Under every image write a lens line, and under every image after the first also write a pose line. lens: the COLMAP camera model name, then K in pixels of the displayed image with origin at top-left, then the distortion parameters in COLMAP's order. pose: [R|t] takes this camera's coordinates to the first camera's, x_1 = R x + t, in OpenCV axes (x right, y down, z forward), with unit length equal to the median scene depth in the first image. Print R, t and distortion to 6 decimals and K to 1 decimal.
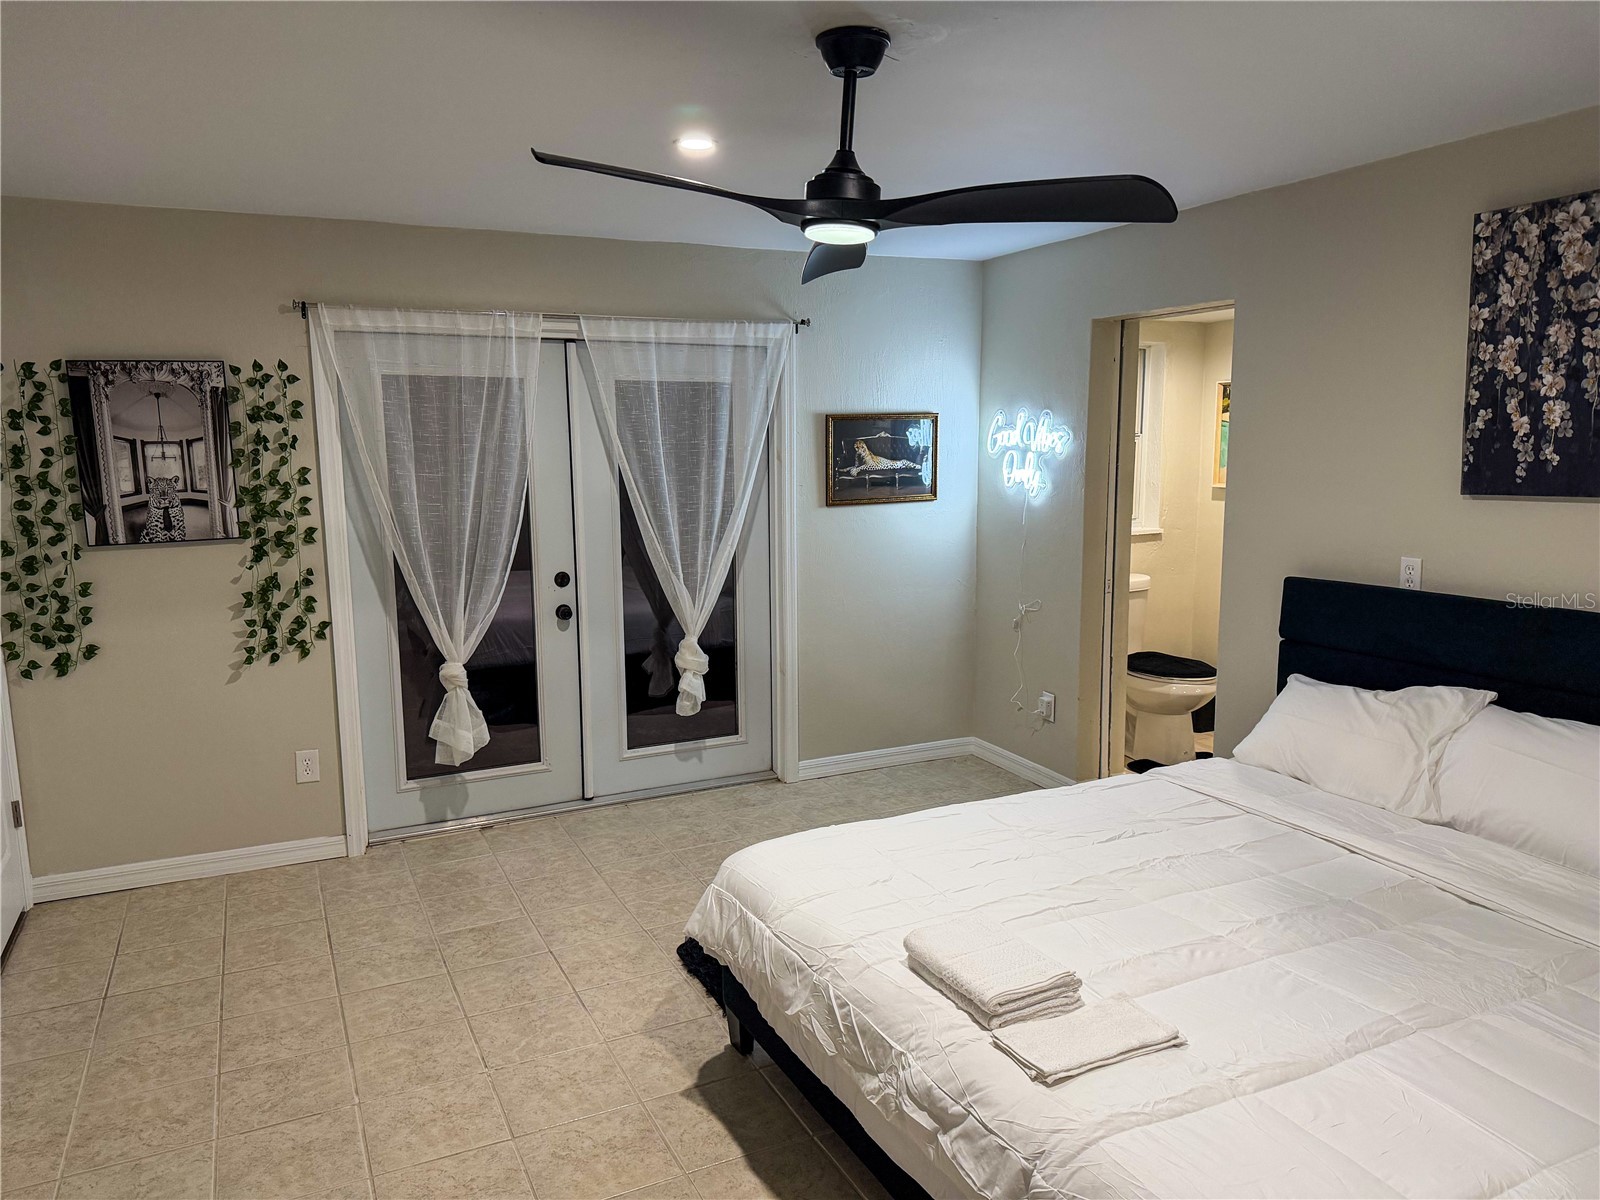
lens RADIAL K [[1093.0, 0, 797.6], [0, 1093.0, 612.0], [0, 0, 1]] dist [-0.004935, -0.036838]
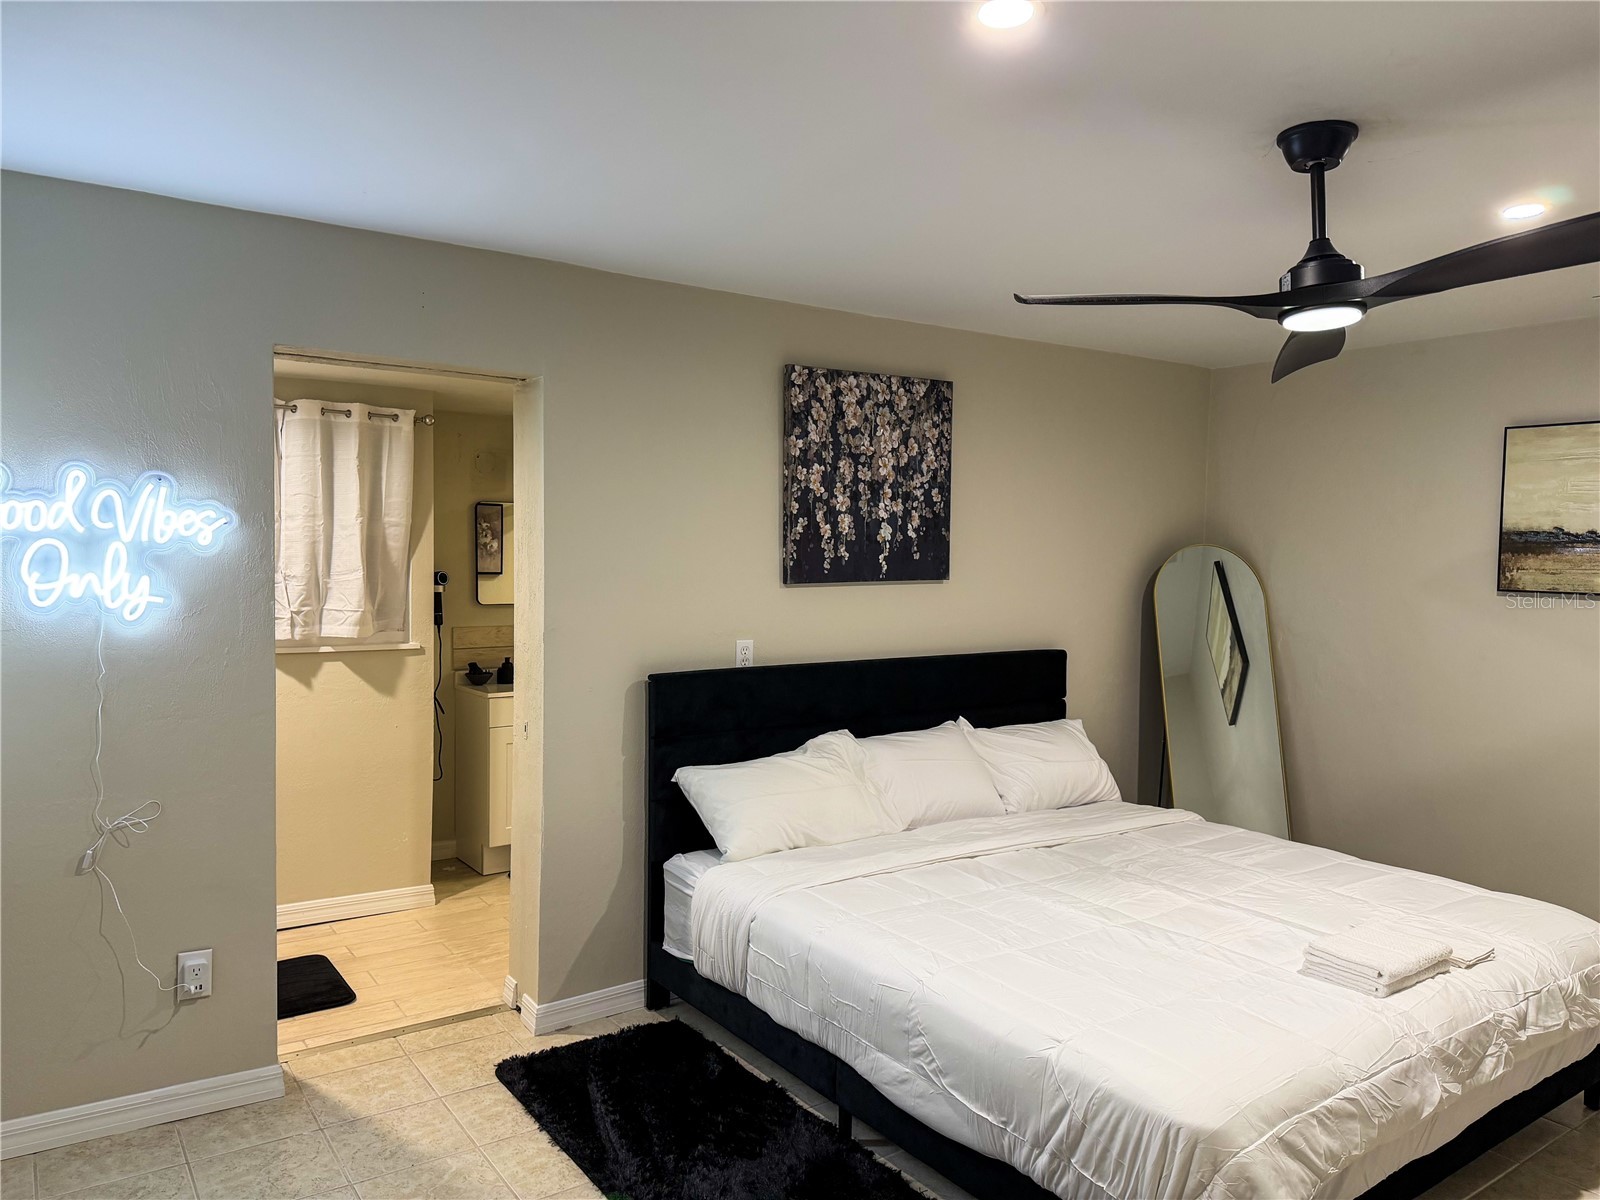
lens RADIAL K [[1093.0, 0, 800.1], [0, 1093.0, 602.6], [0, 0, 1]] dist [-0.004935, -0.036838]
pose [[-0.185107, -0.049465, 0.981473, -0.515298], [0.128445, 0.988947, 0.074067, -0.146873], [-0.974288, 0.139776, -0.176708, 0.996007]]
